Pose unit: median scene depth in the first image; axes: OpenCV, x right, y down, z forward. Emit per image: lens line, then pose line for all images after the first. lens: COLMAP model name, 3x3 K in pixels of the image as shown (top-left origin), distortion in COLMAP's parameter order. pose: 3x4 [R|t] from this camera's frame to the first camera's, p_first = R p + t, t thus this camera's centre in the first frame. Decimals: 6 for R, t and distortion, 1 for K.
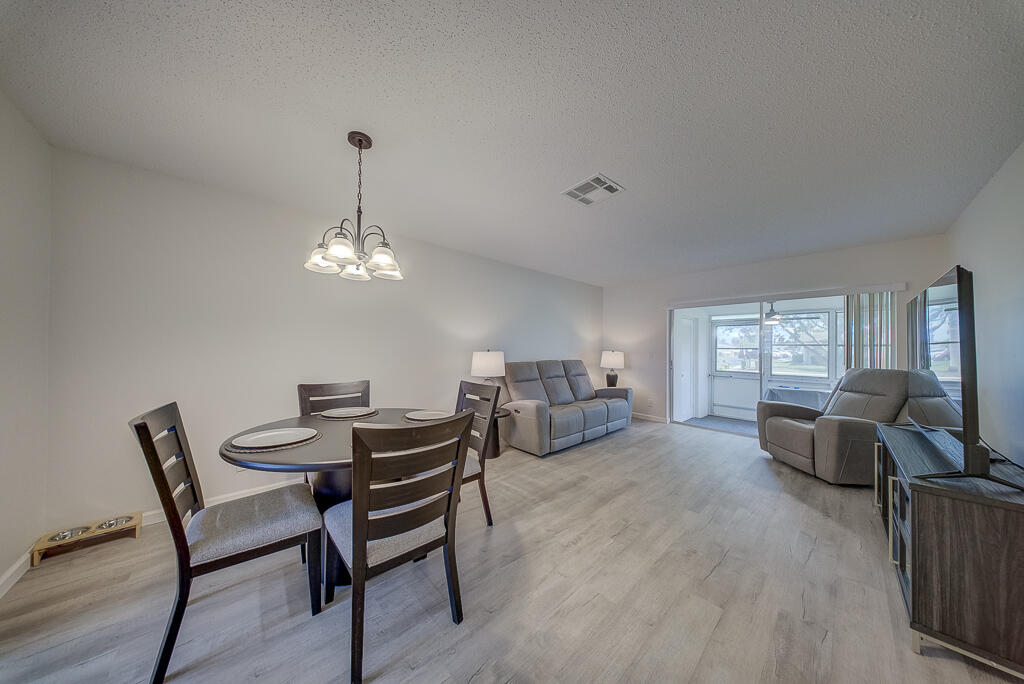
lens RADIAL K [[312.4, 0, 504.7], [0, 312.4, 344.8], [0, 0, 1]] dist [-0.000265, -0.000302]
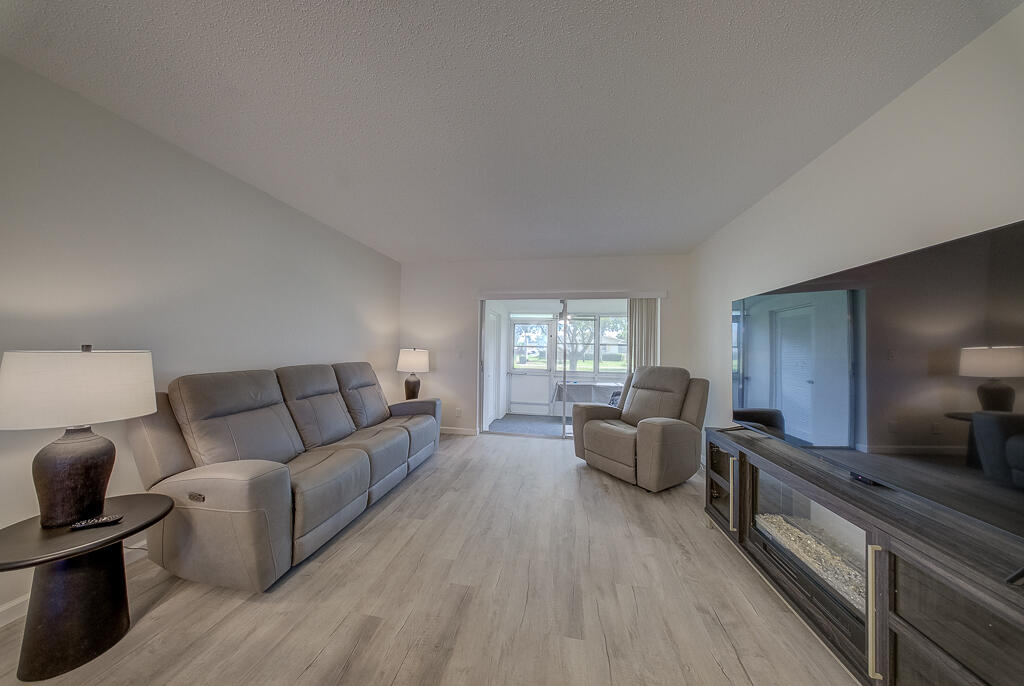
lens RADIAL K [[312.4, 0, 514.3], [0, 312.4, 344.2], [0, 0, 1]] dist [-0.000265, -0.000302]
pose [[0.780909, 0.011495, 0.624539, 0.098025], [-0.016862, 0.999854, 0.002681, 0.004766], [-0.624417, -0.012624, 0.780989, 0.387291]]
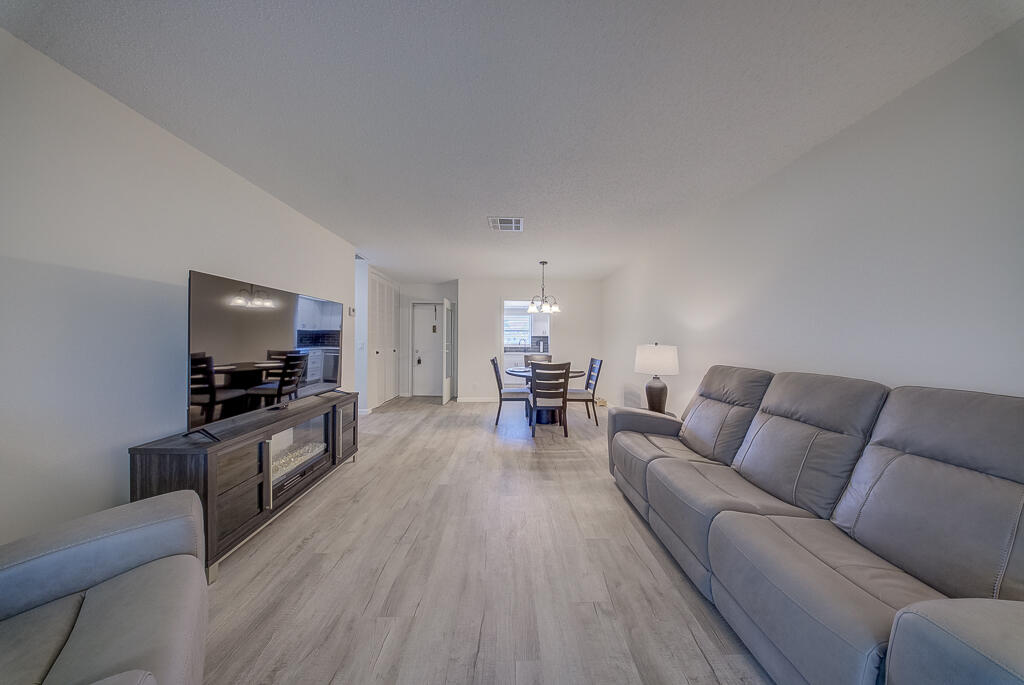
lens RADIAL K [[312.4, 0, 513.1], [0, 312.4, 340.7], [0, 0, 1]] dist [-0.000265, -0.000302]
pose [[-0.658732, -0.010971, -0.752298, 0.777161], [-0.006995, 0.999940, -0.008457, 0.017187], [0.752346, -0.000309, -0.658769, 1.165870]]
